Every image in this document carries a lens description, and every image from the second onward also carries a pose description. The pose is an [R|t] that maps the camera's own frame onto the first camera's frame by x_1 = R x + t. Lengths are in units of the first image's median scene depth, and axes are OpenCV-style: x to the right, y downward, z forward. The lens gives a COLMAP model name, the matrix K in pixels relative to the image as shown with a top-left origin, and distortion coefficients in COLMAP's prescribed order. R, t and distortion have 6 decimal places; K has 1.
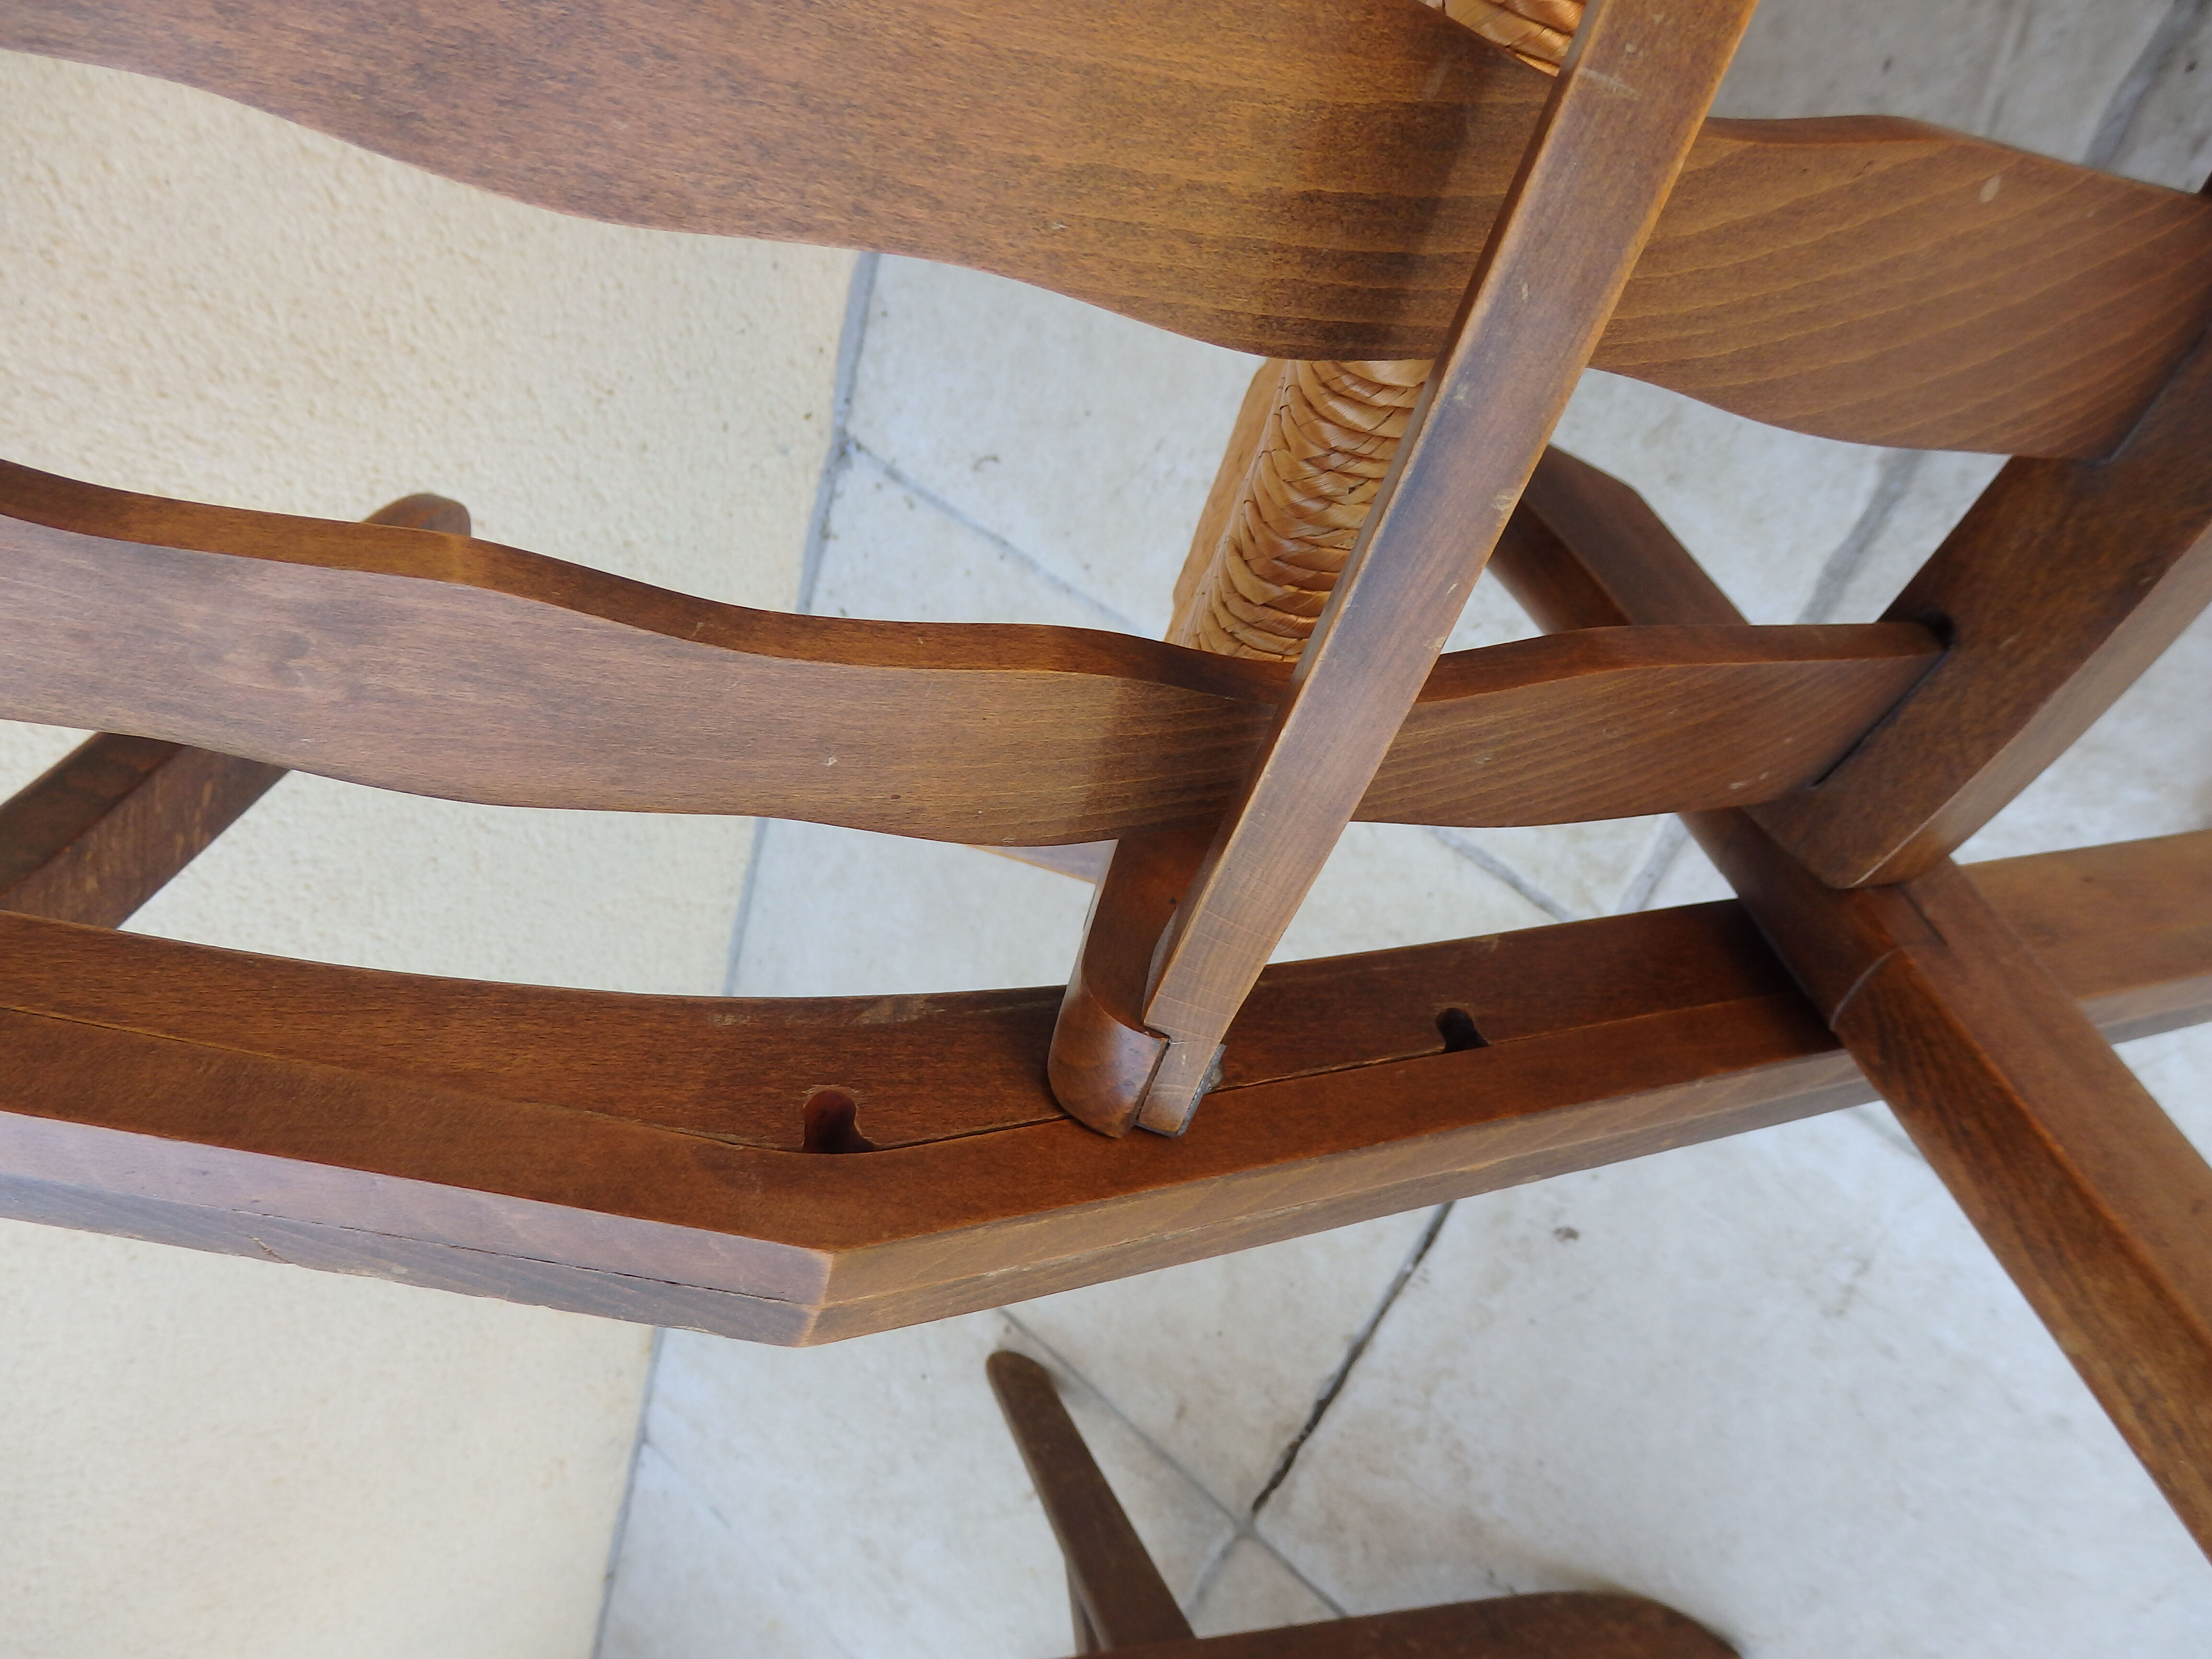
lens RADIAL K [[1643.9, 0, 1109.2], [0, 1643.9, 827.2], [0, 0, 1]] dist [0.000213, 0.001013]
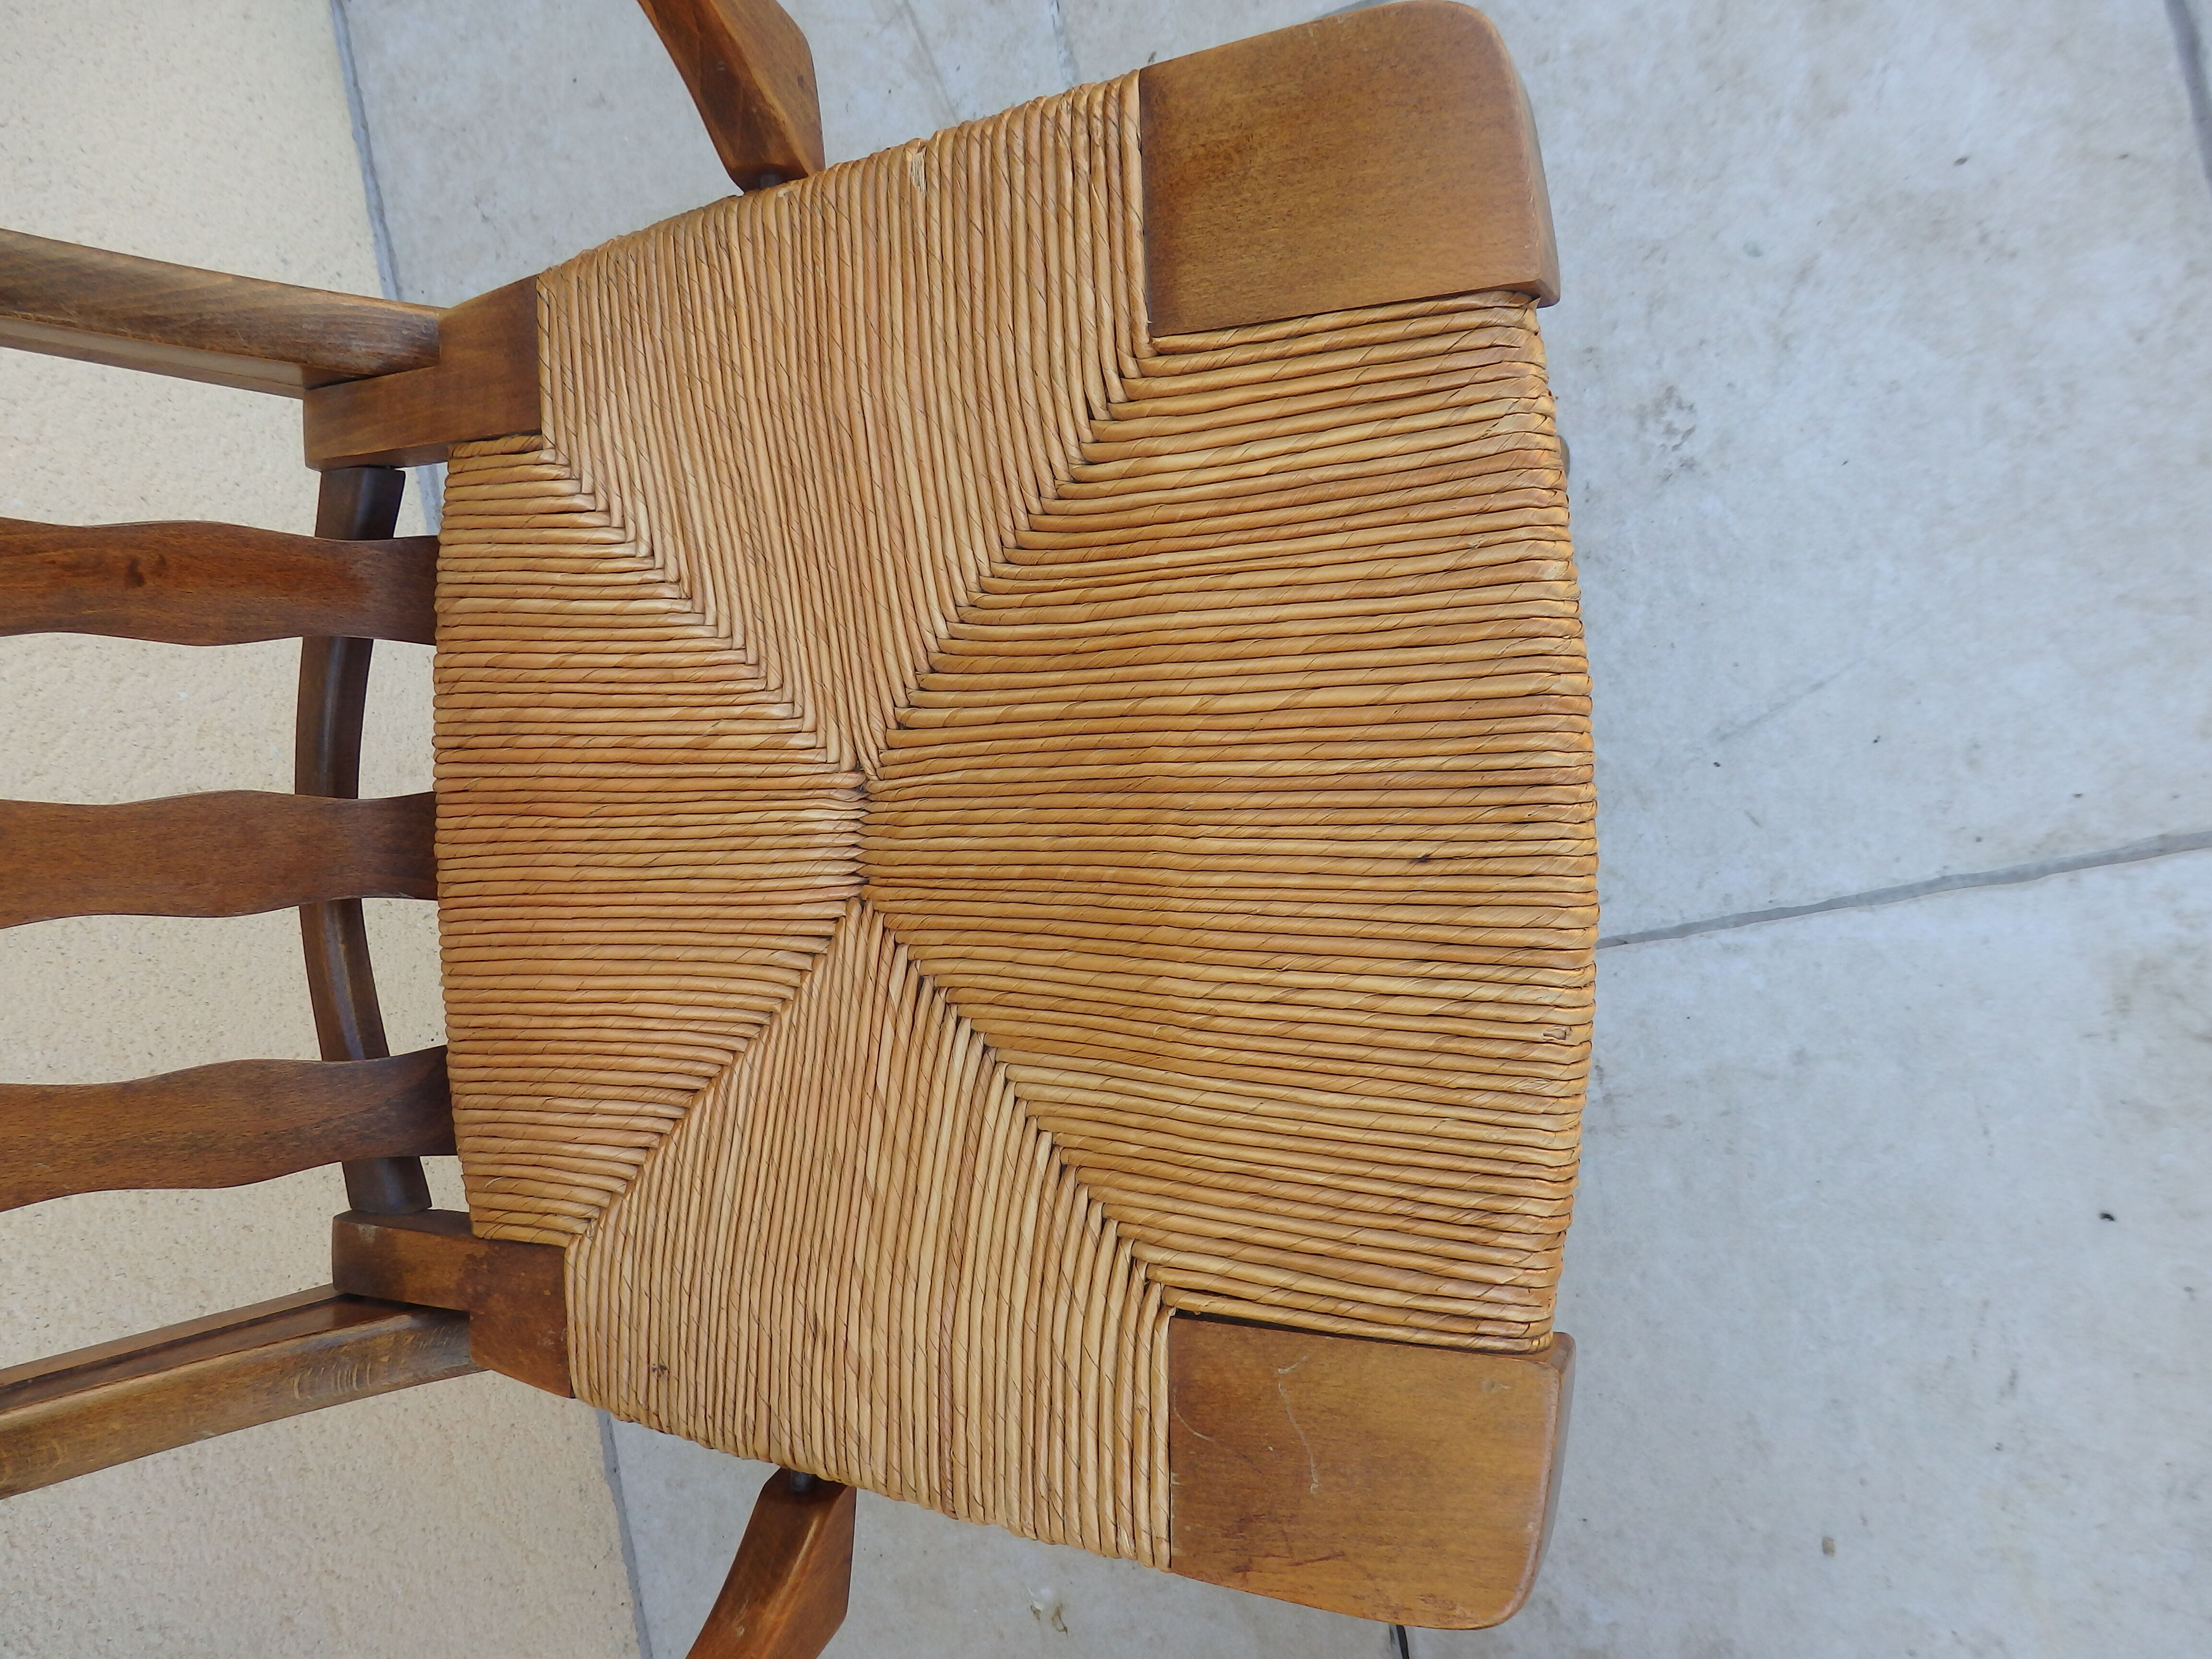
lens RADIAL K [[1643.9, 0, 1109.2], [0, 1643.9, 827.2], [0, 0, 1]] dist [0.000213, 0.001013]
pose [[0.852243, -0.441708, 0.280314, -0.064751], [0.519200, 0.648458, -0.556717, 0.521380], [0.064135, 0.619997, 0.781979, -0.019288]]
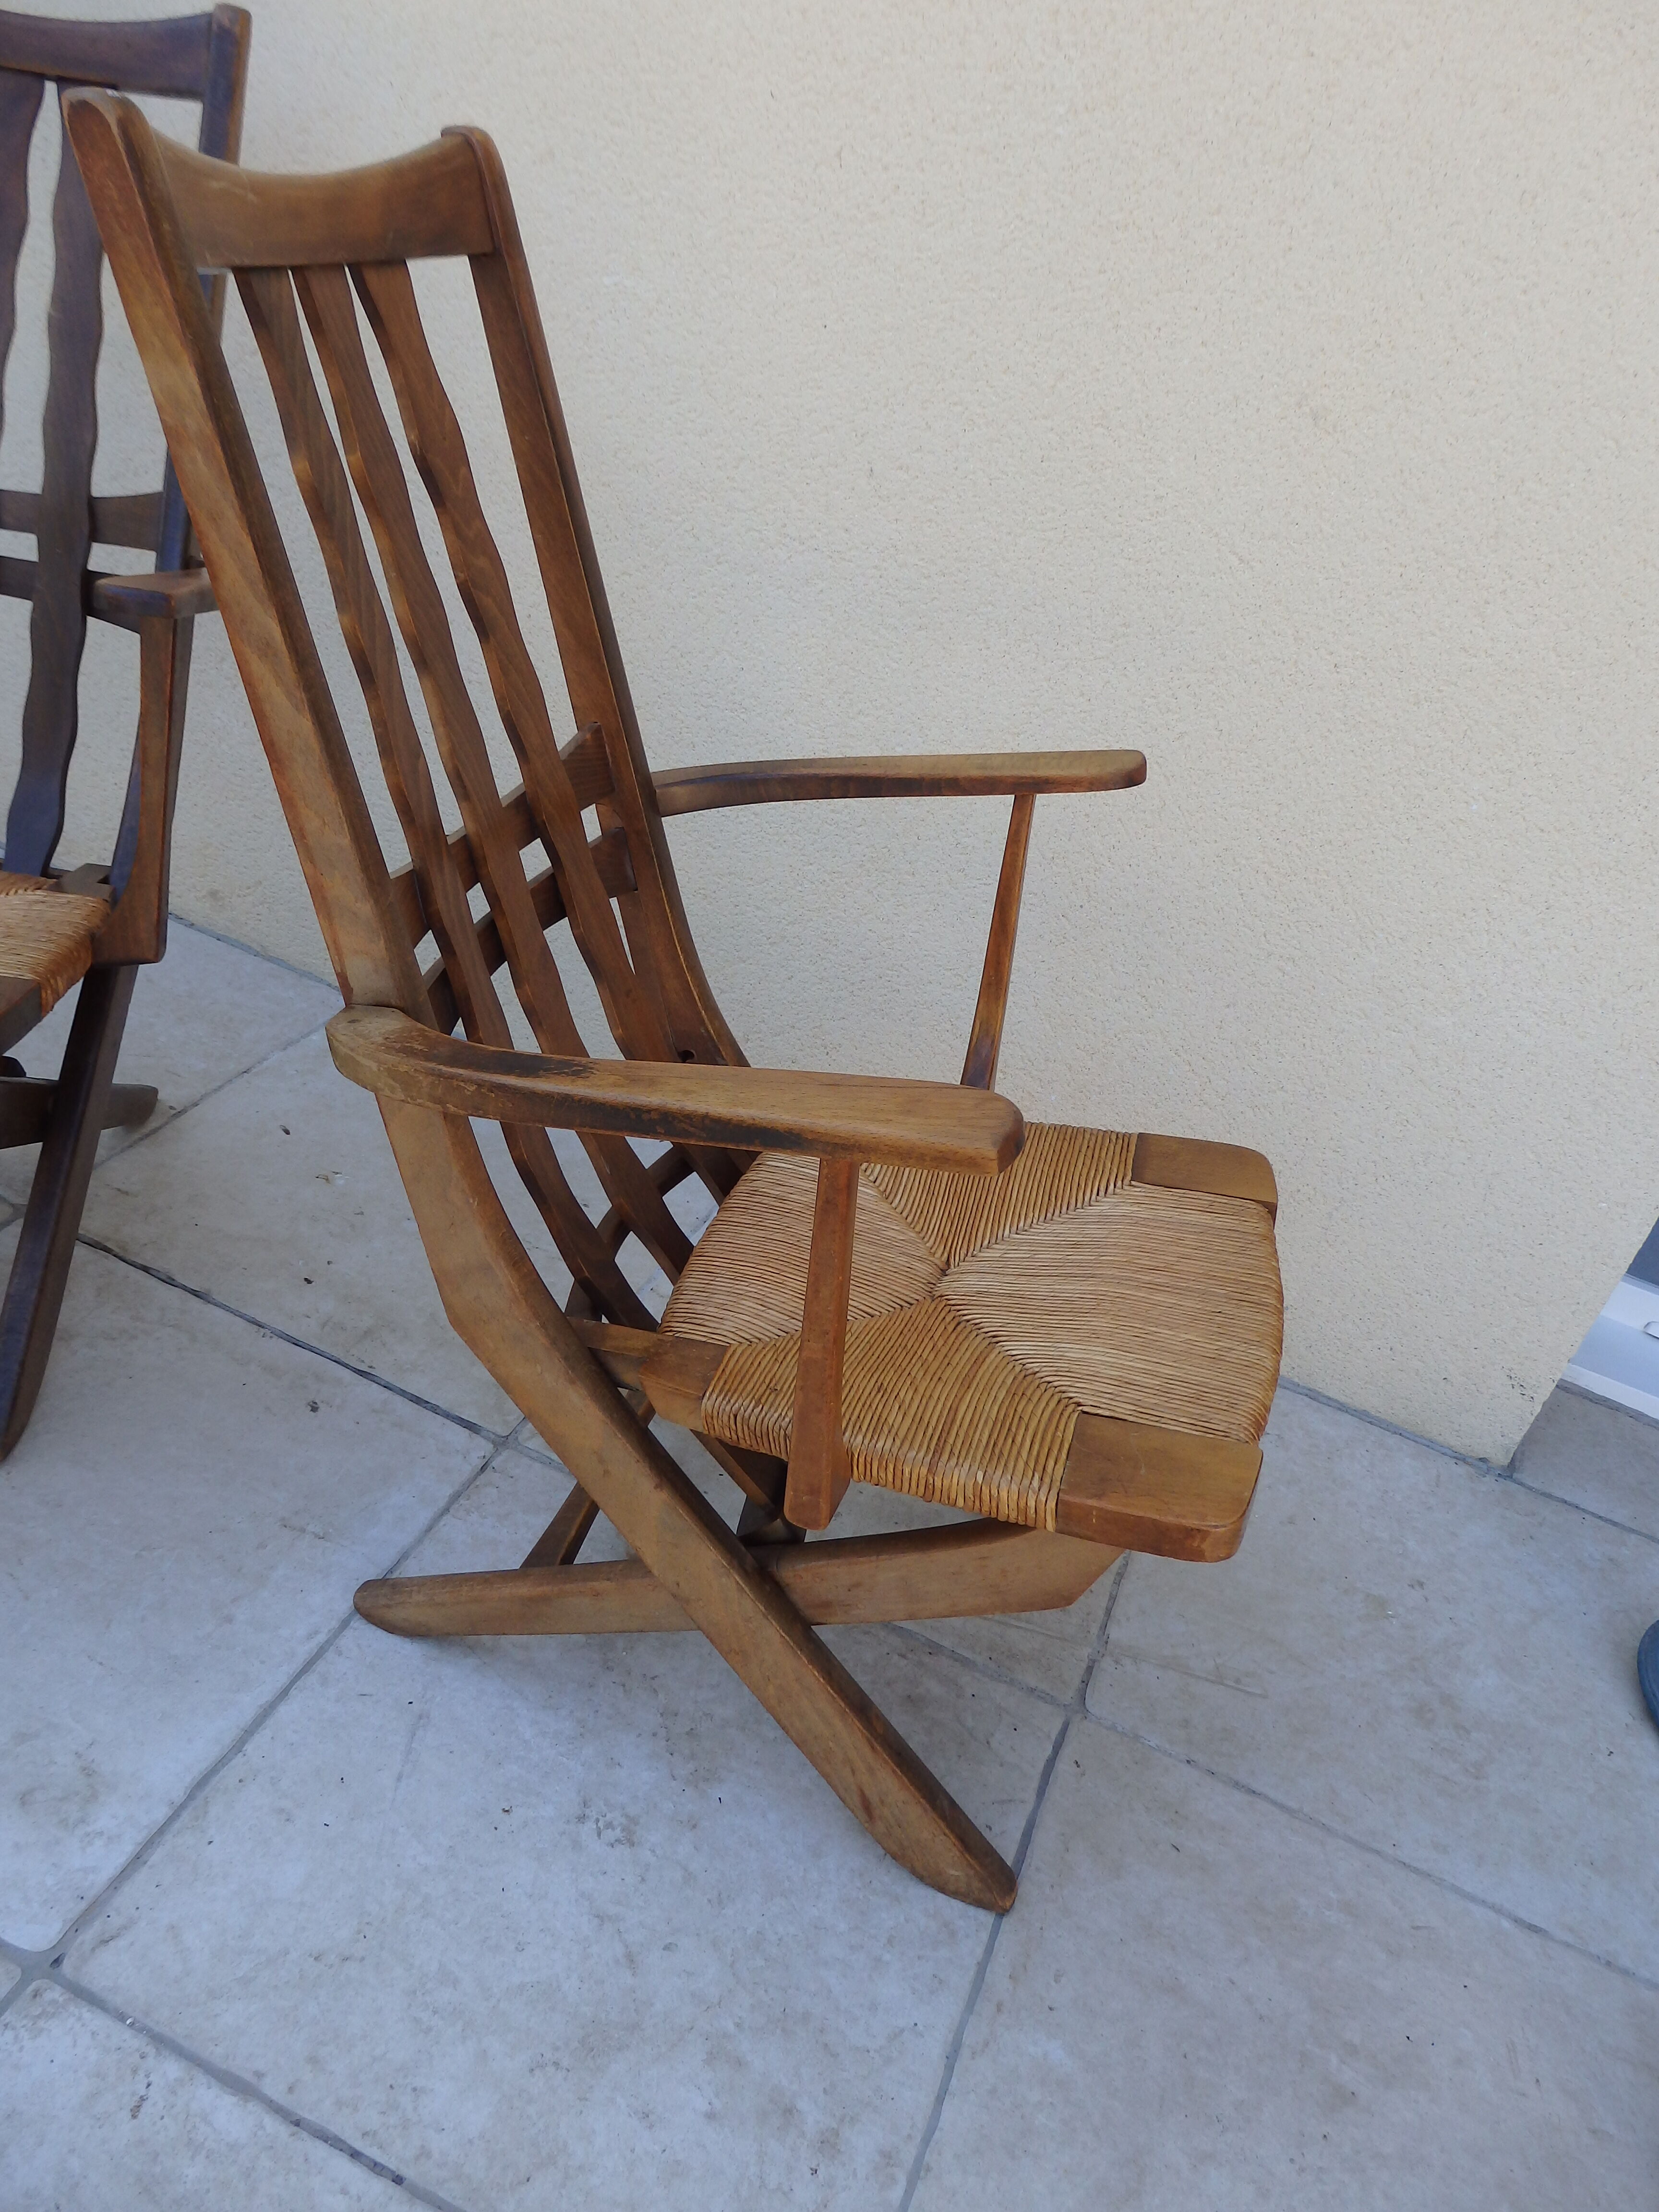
lens RADIAL K [[1640.5, 0, 839.0], [0, 1640.5, 1077.8], [0, 0, 1]] dist [0.006781, -0.001176]
pose [[-0.149350, 0.912184, -0.381595, 0.502048], [-0.820946, -0.329499, -0.466345, 0.660150], [-0.551127, 0.243621, 0.798065, -0.666912]]
